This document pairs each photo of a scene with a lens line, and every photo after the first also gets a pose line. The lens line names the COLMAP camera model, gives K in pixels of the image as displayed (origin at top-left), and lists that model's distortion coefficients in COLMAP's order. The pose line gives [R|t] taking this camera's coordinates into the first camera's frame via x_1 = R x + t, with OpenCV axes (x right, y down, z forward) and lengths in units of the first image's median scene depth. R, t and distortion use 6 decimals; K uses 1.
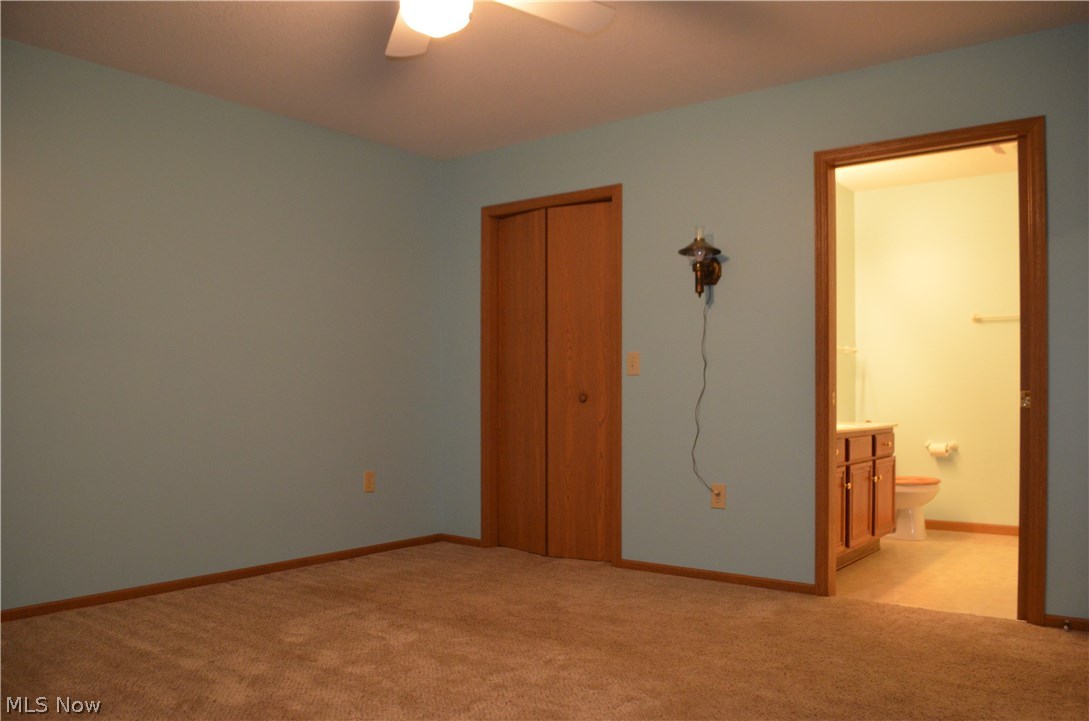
lens RADIAL K [[884.7, 0, 544.0], [0, 884.7, 364.6], [0, 0, 1]] dist [-0.057709, 0.012317]
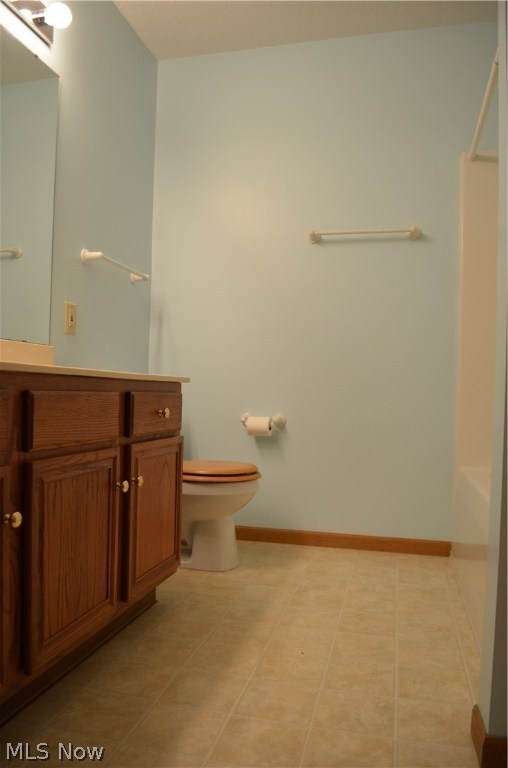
lens RADIAL K [[623.9, 0, 253.2], [0, 623.9, 384.8], [0, 0, 1]] dist [-0.057709, 0.012317]
pose [[0.920157, 0.016966, 0.391182, 0.271374], [-0.024238, 0.999613, 0.013660, 0.062189], [-0.390798, -0.022051, 0.920212, 0.587445]]
